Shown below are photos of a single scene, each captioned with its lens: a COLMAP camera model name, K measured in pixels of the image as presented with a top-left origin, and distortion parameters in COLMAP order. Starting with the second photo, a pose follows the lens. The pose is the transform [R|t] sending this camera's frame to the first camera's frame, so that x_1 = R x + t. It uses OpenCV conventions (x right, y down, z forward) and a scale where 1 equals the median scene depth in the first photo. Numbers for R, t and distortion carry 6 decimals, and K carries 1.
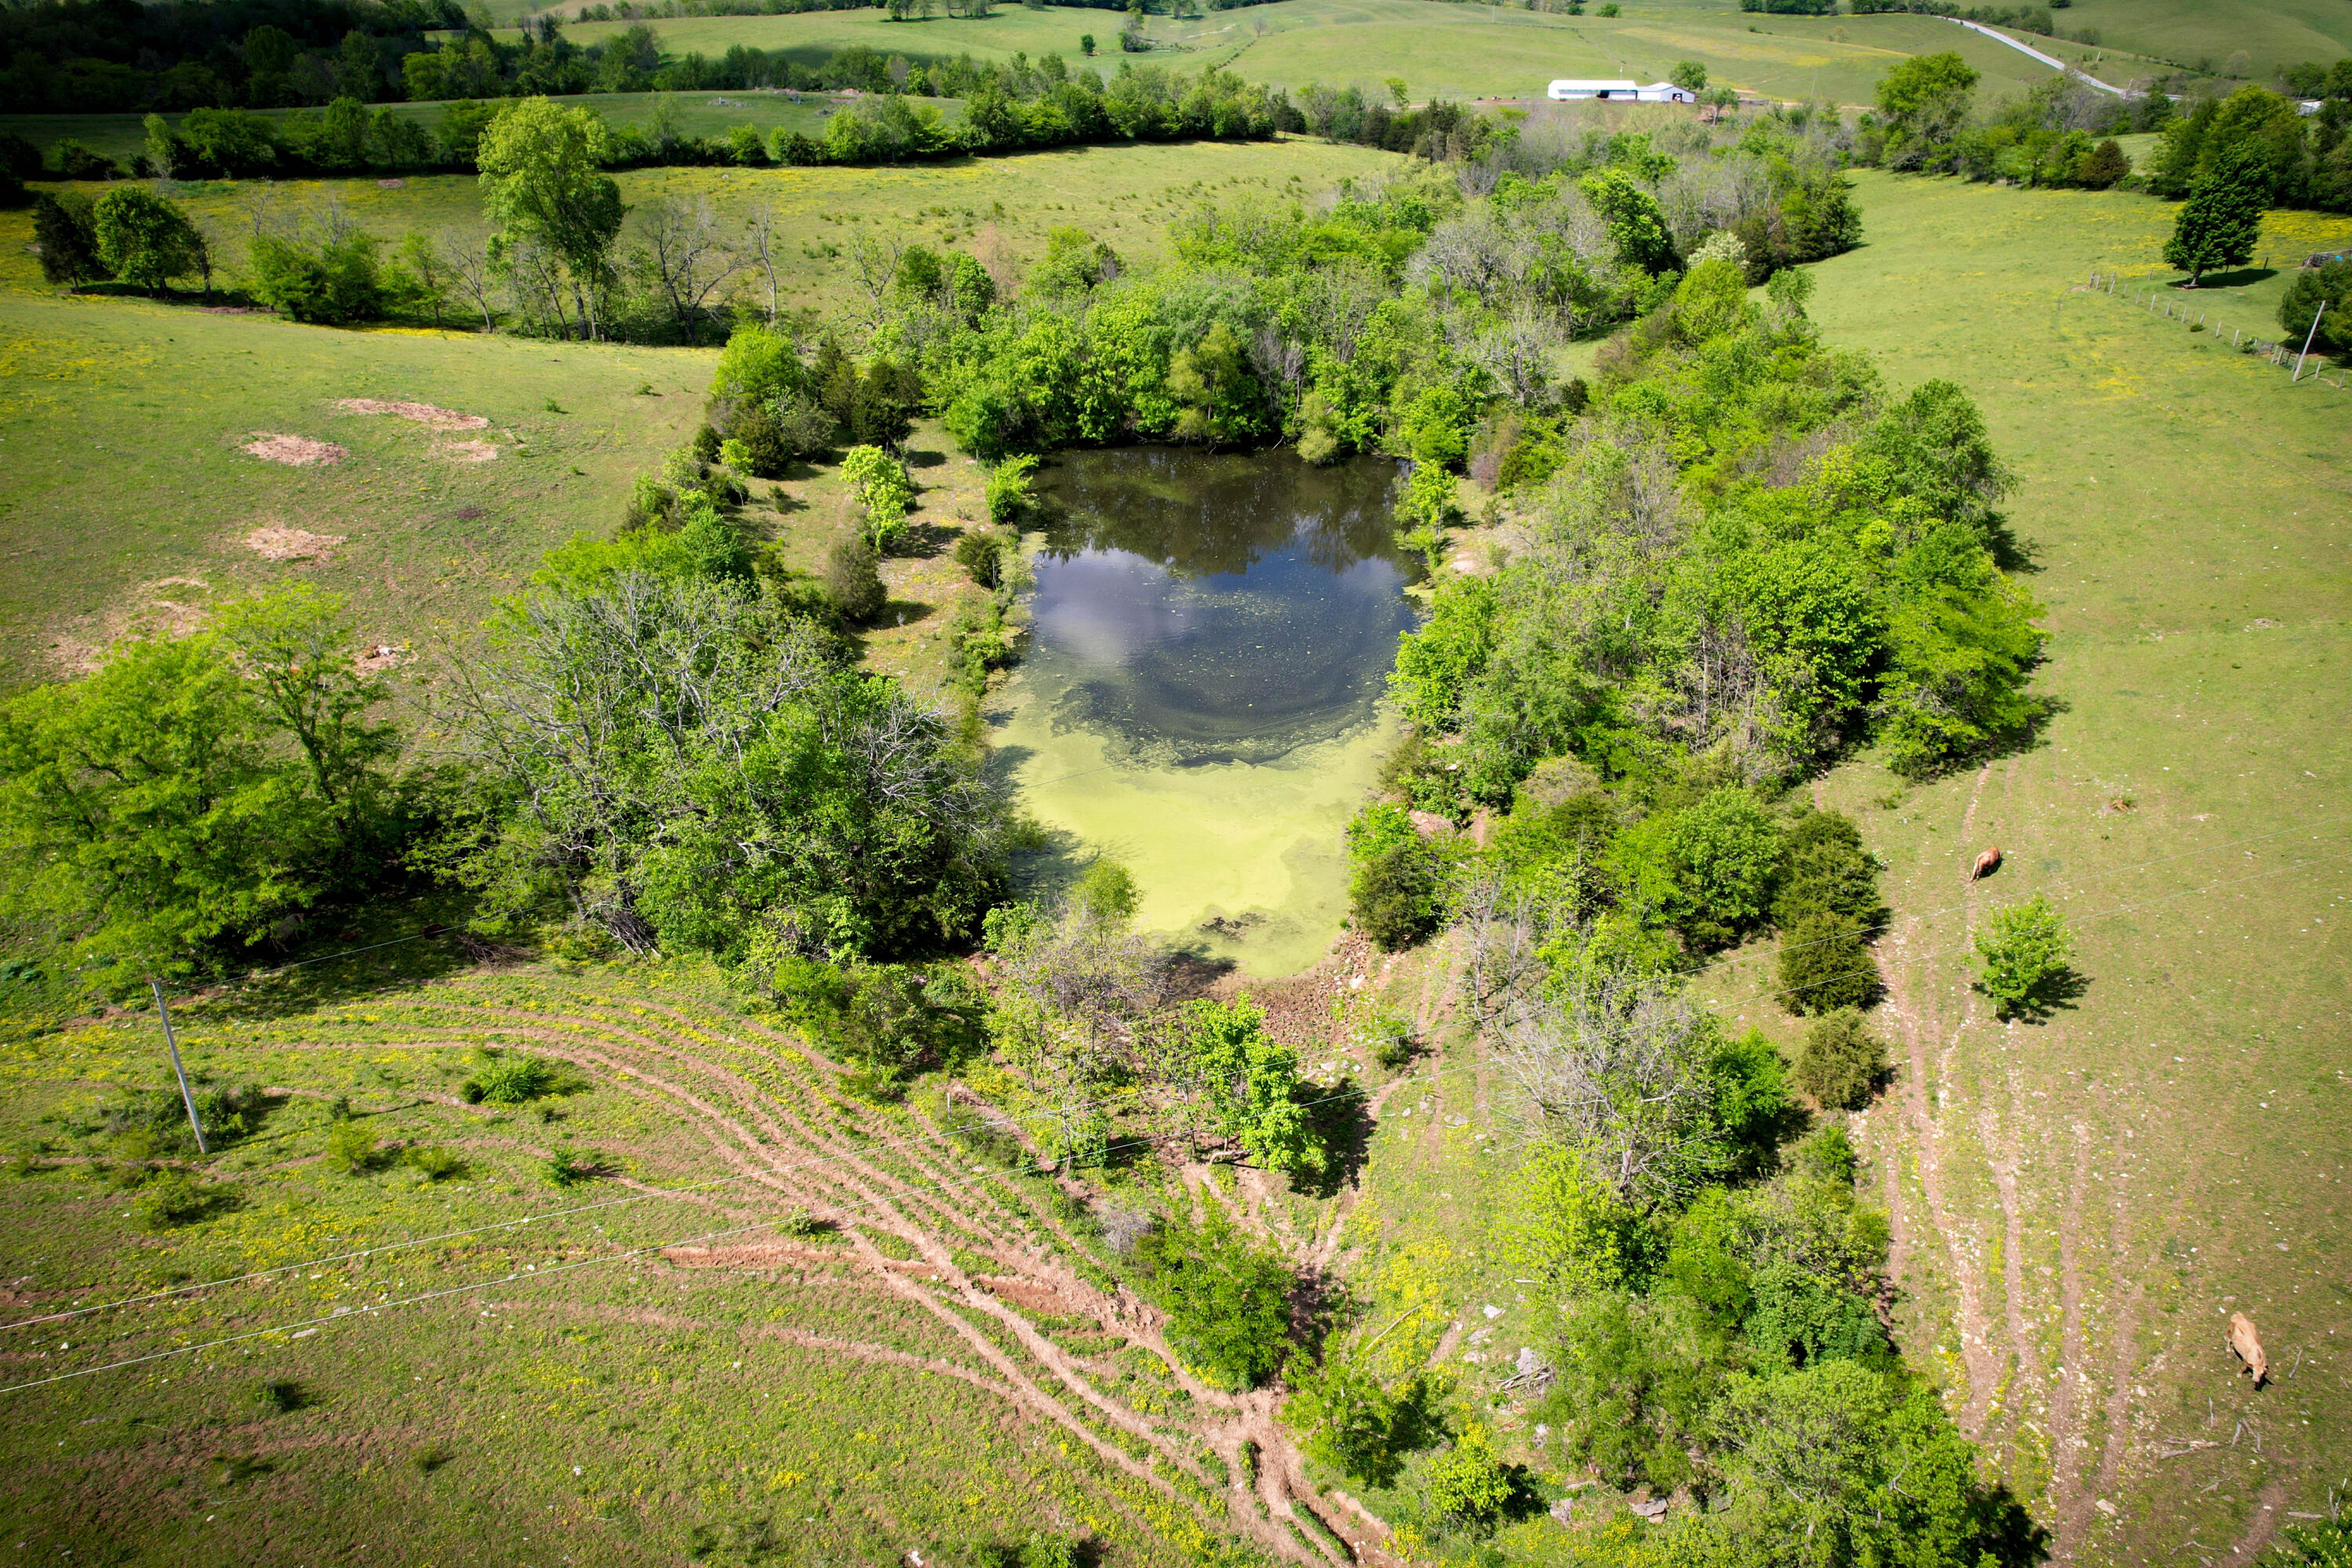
lens RADIAL K [[1503.7, 0, 1148.0], [0, 1503.7, 787.9], [0, 0, 1]] dist [-0.074380, 0.064510]
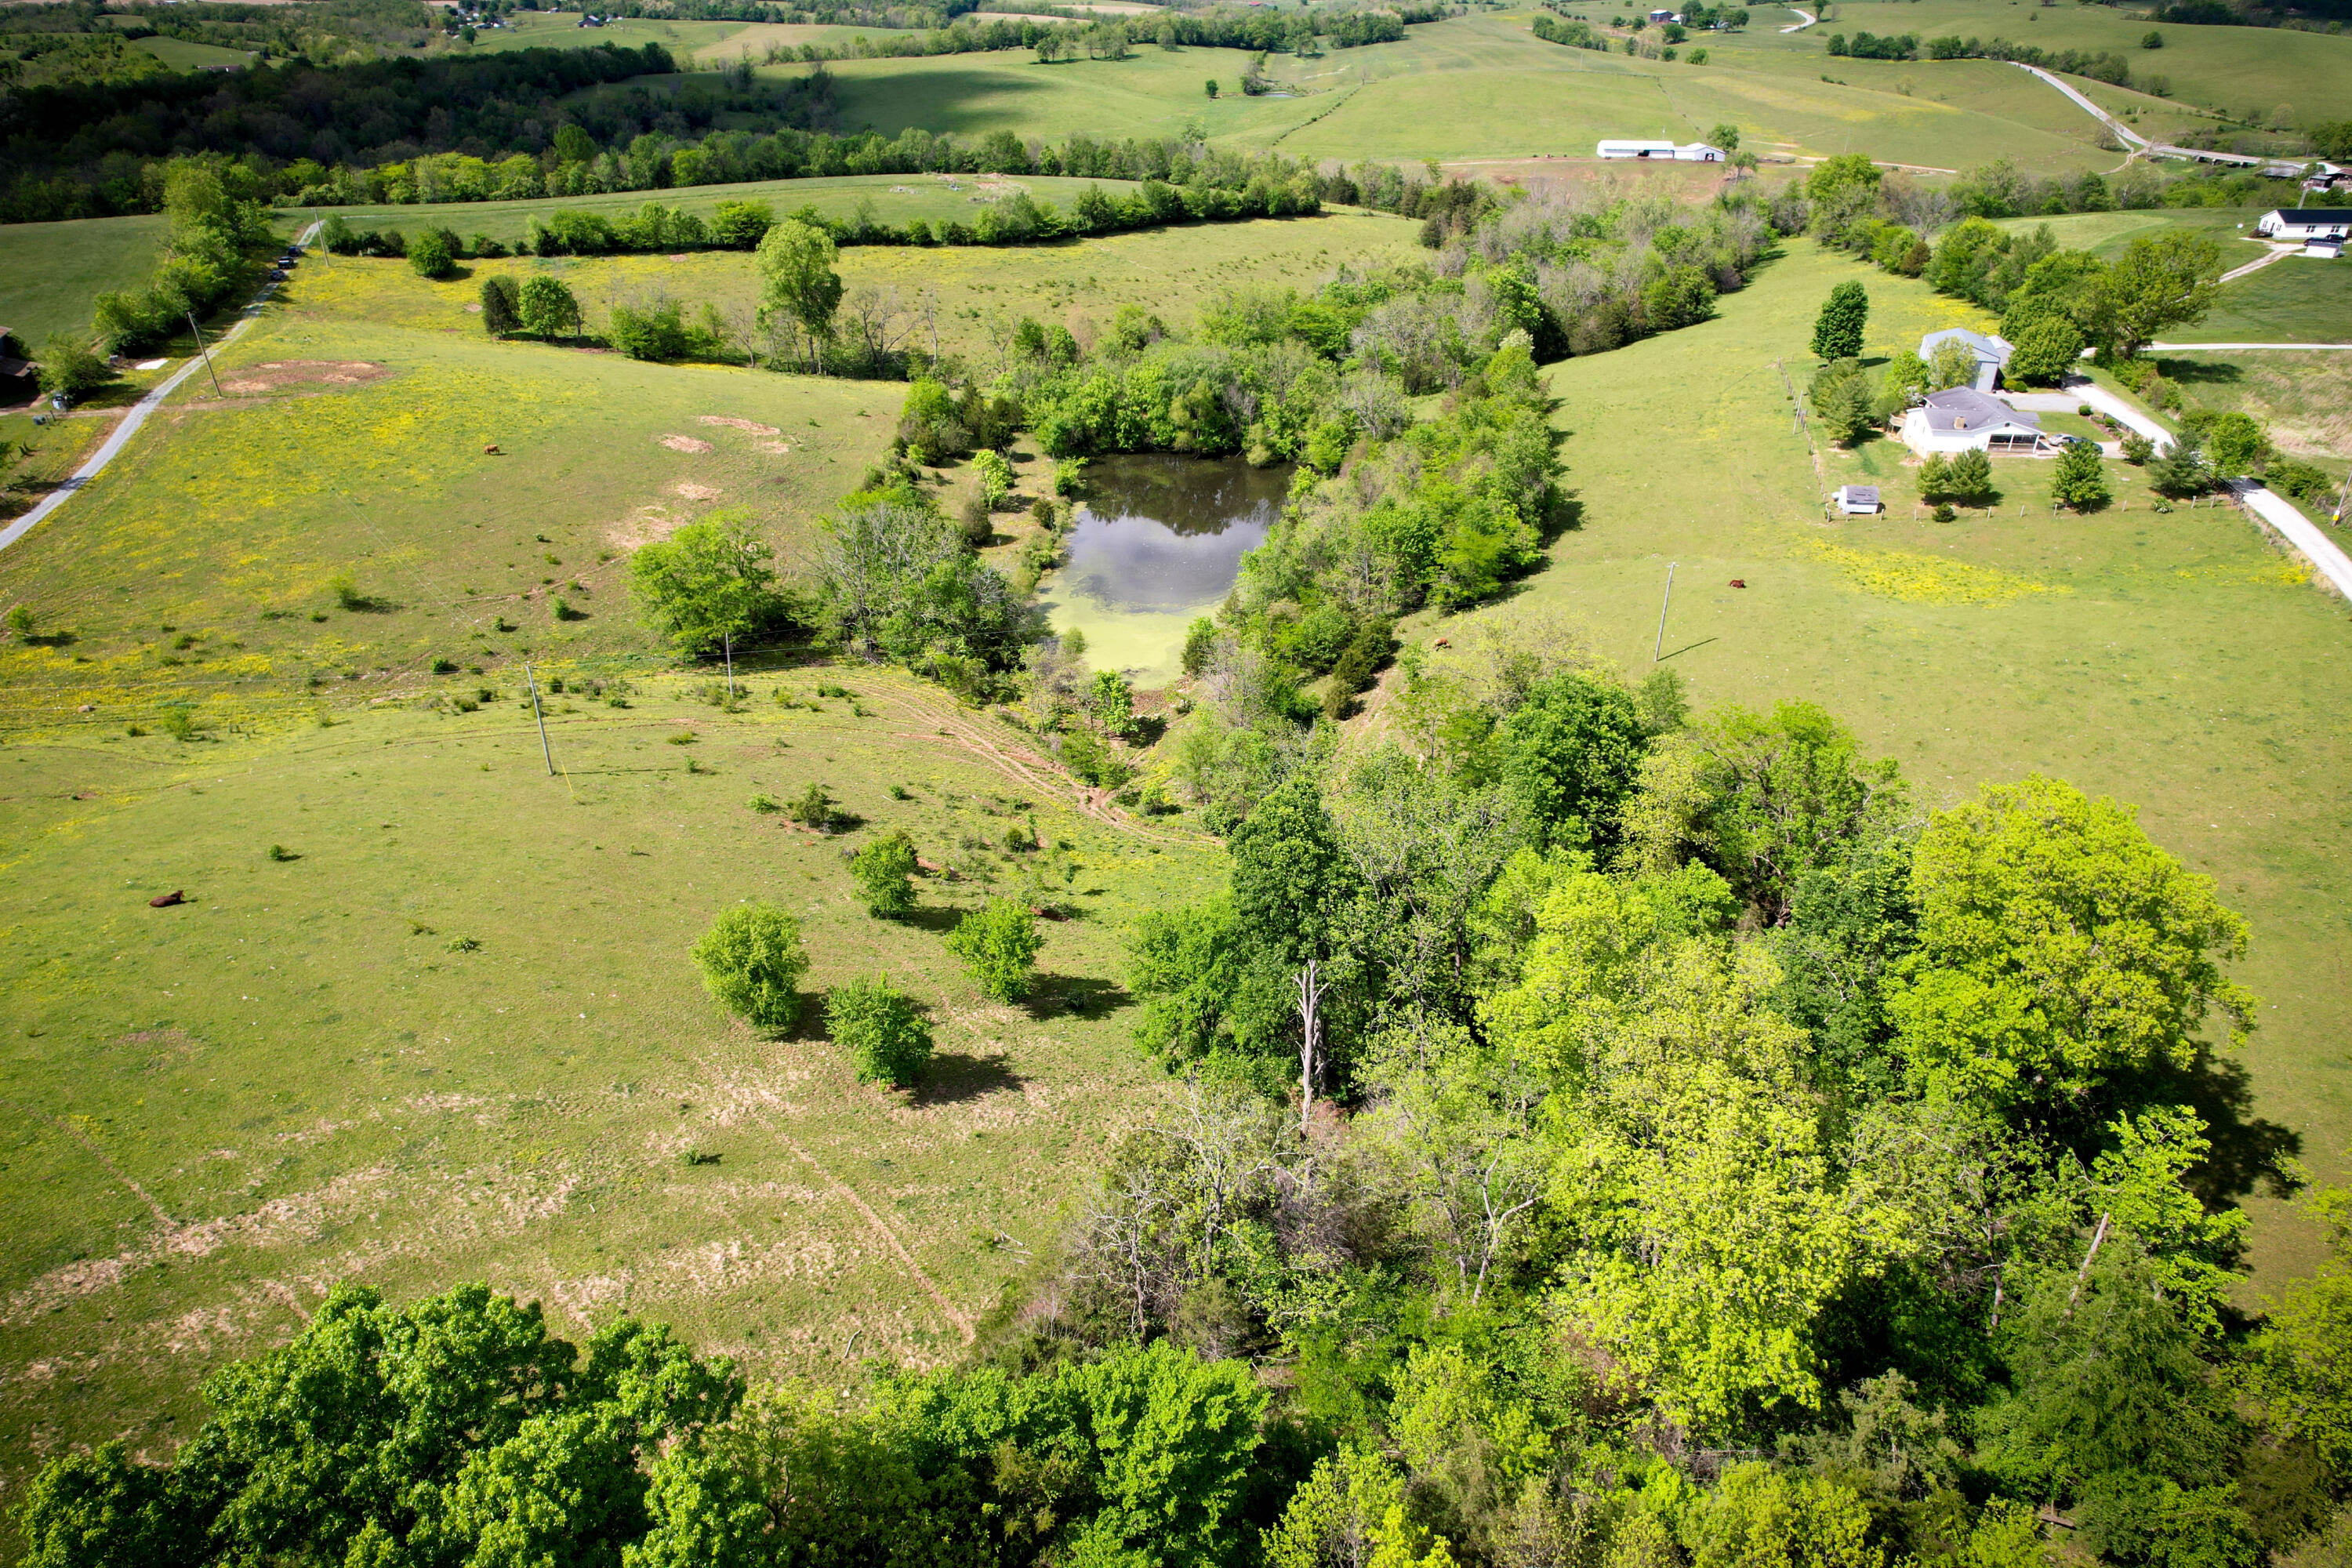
lens RADIAL K [[1503.7, 0, 1153.7], [0, 1503.7, 784.9], [0, 0, 1]] dist [-0.074380, 0.064510]
pose [[0.995980, 0.042949, -0.078612, 0.145946], [-0.042972, 0.999075, 0.001406, 0.139147], [0.078600, 0.001977, 0.996904, -0.666705]]
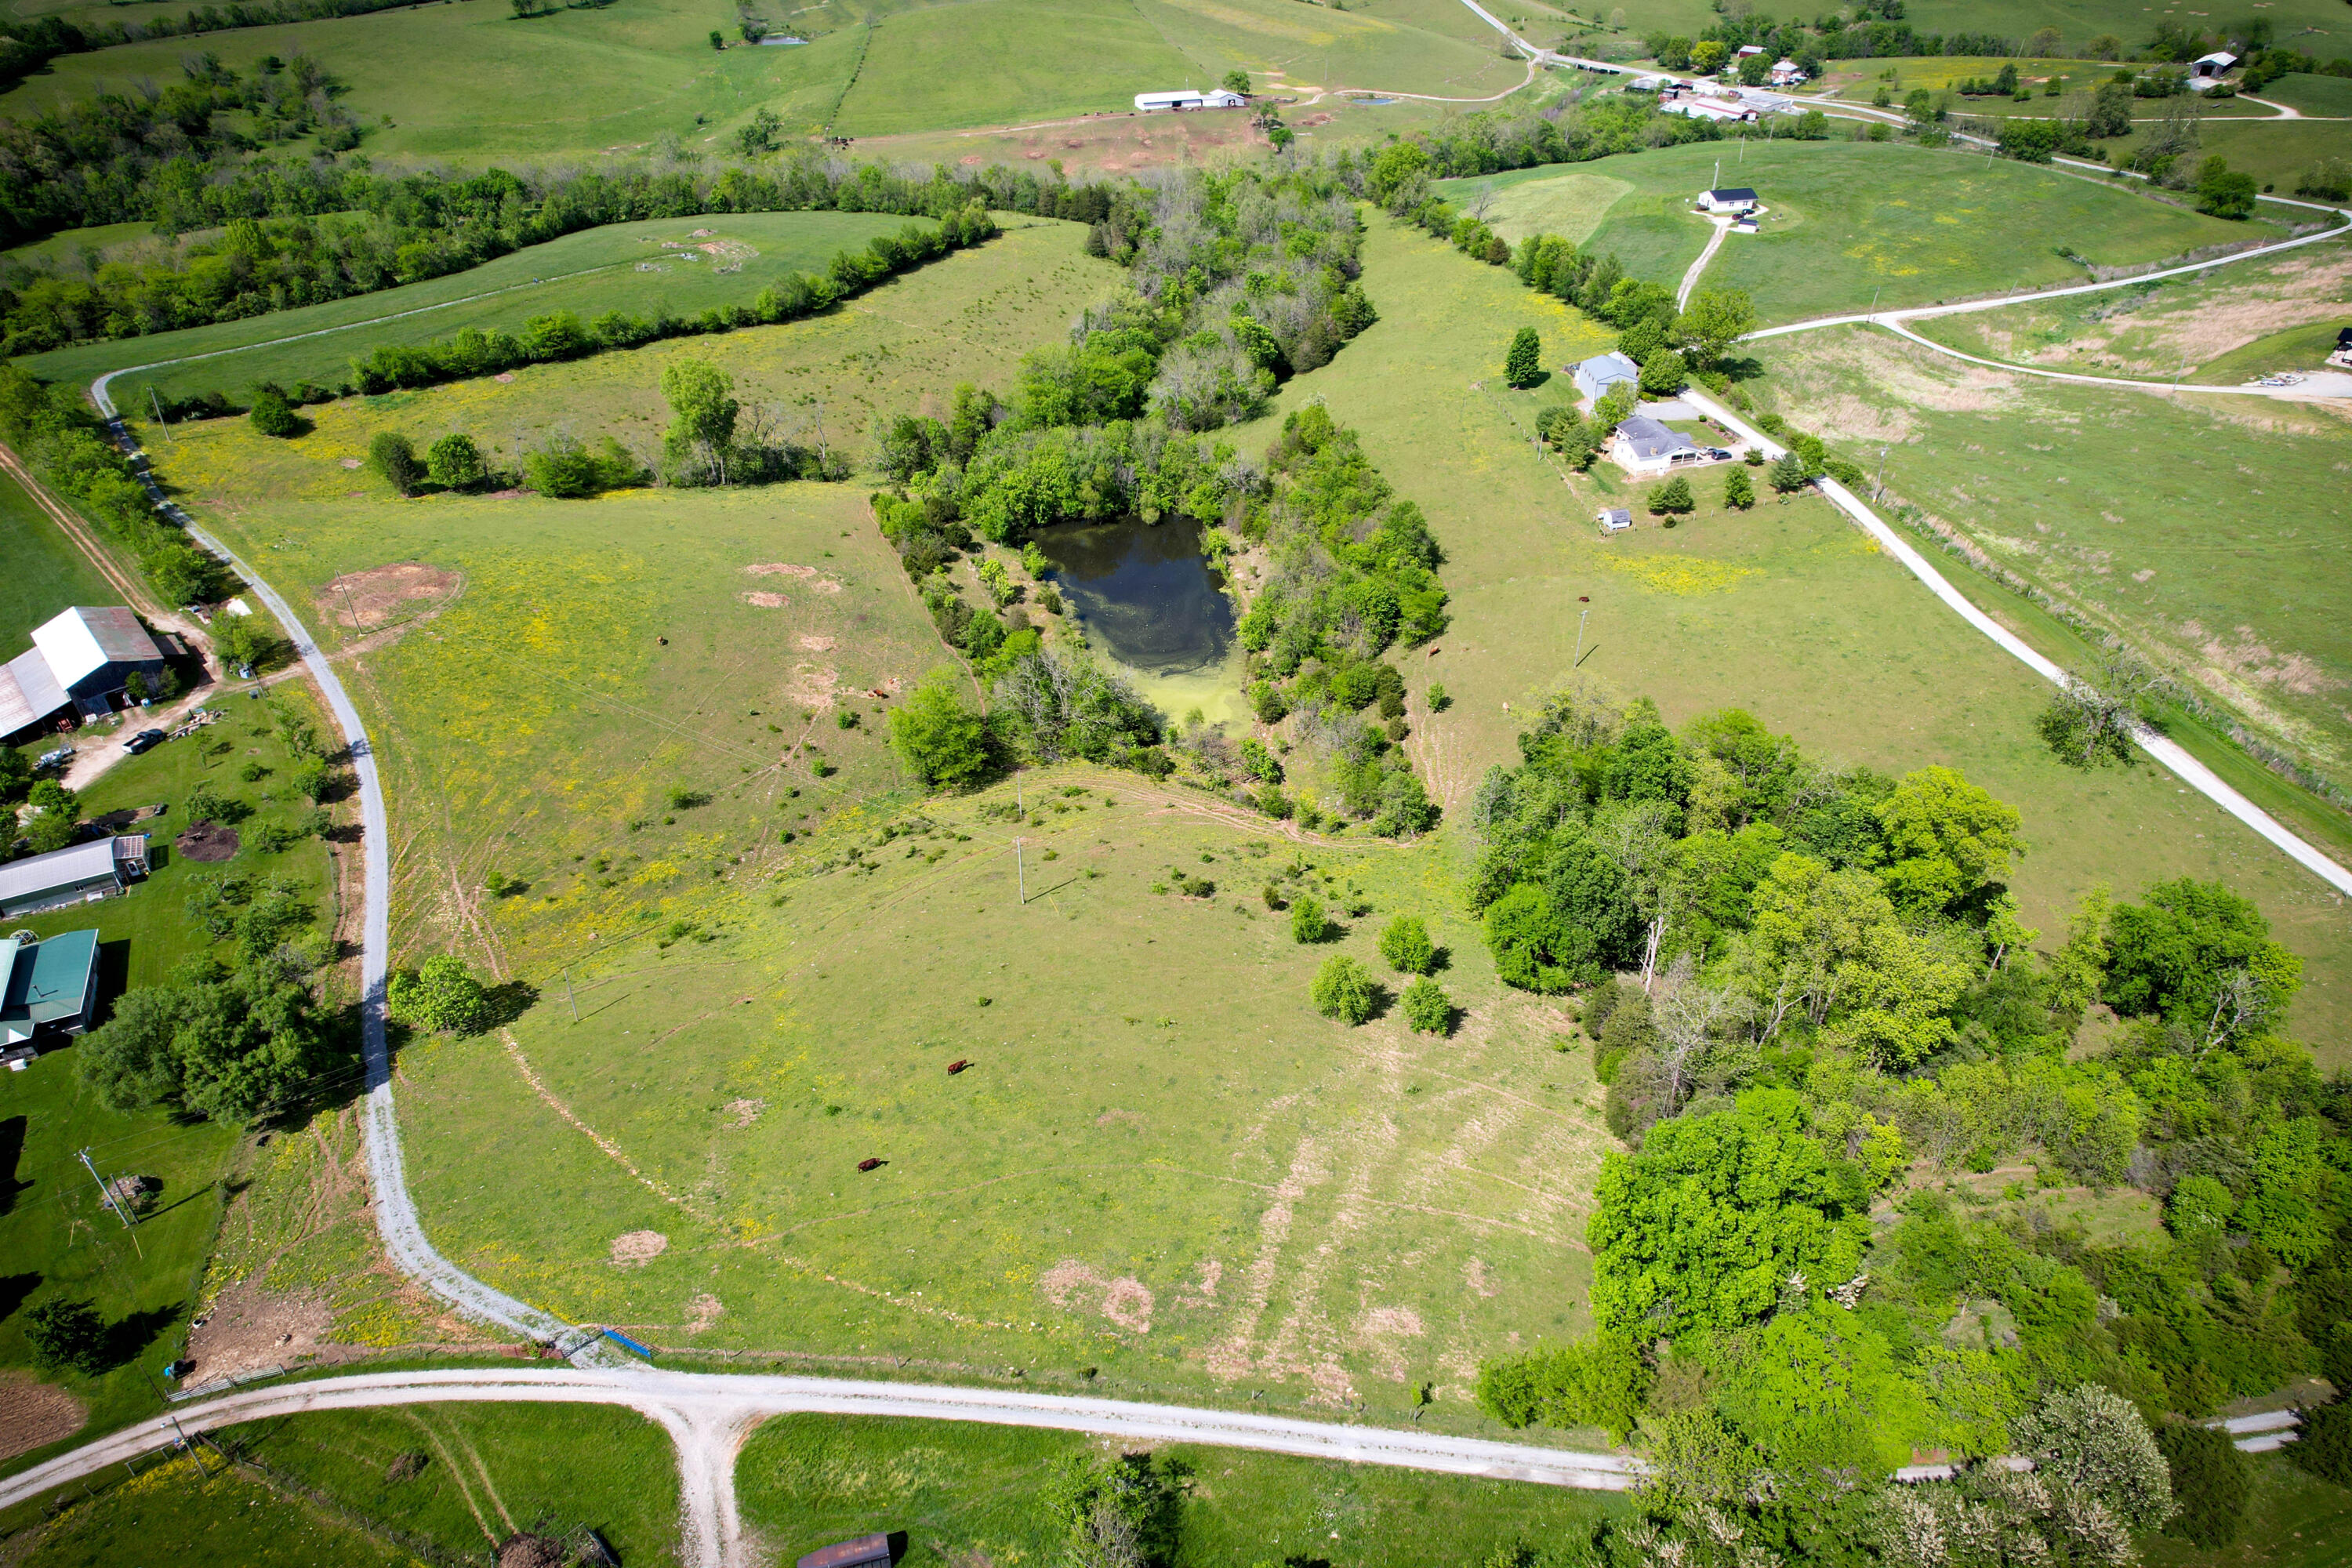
lens RADIAL K [[1503.7, 0, 1156.4], [0, 1503.7, 787.2], [0, 0, 1]] dist [-0.074380, 0.064510]
pose [[0.956009, -0.168846, 0.239869, -0.468467], [0.146764, 0.983340, 0.107251, -0.077269], [-0.253981, -0.067329, 0.964863, -1.120089]]
